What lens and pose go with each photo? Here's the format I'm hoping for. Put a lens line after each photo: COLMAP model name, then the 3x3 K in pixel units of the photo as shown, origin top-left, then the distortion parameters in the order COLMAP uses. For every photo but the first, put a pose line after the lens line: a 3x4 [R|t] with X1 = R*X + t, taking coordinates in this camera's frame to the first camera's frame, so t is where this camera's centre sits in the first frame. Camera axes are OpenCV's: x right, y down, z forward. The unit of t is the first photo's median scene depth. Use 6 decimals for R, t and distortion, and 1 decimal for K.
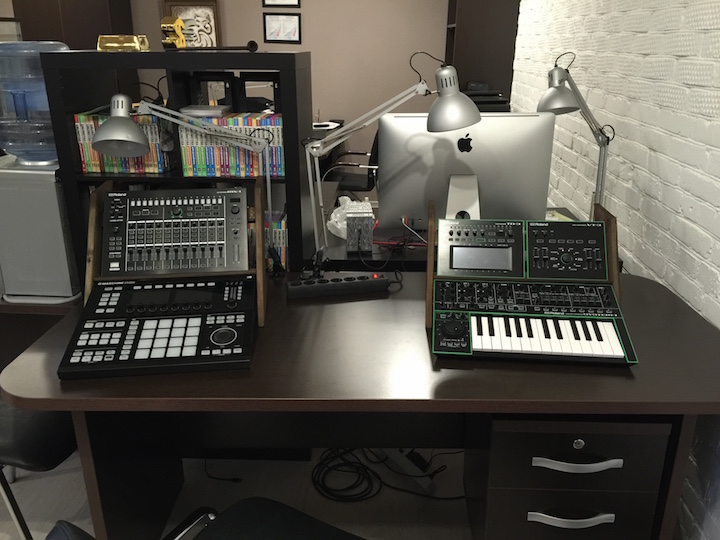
lens RADIAL K [[608.3, 0, 355.2], [0, 608.3, 263.8], [0, 0, 1]] dist [0.087618, -0.140509]
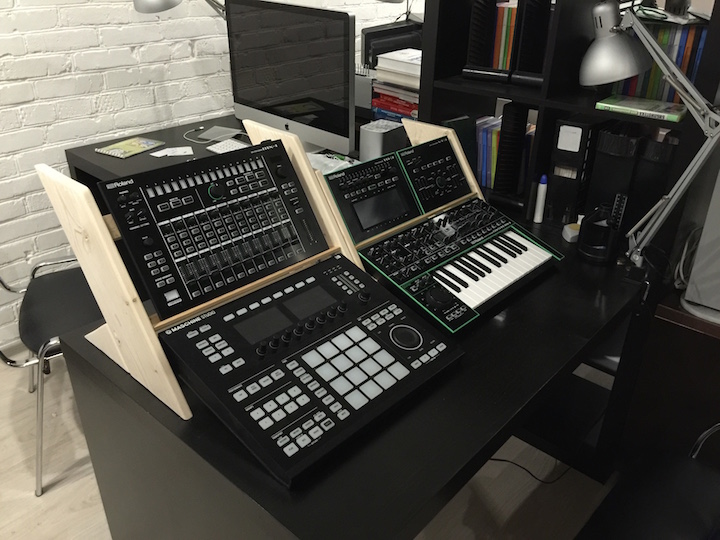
lens RADIAL K [[608.3, 0, 359.8], [0, 608.3, 272.0], [0, 0, 1]] dist [0.087618, -0.140509]
pose [[0.755084, -0.286328, 0.589800, -0.589886], [0.191231, 0.956663, 0.219607, -0.117869], [-0.627119, -0.053034, 0.777116, 0.389606]]
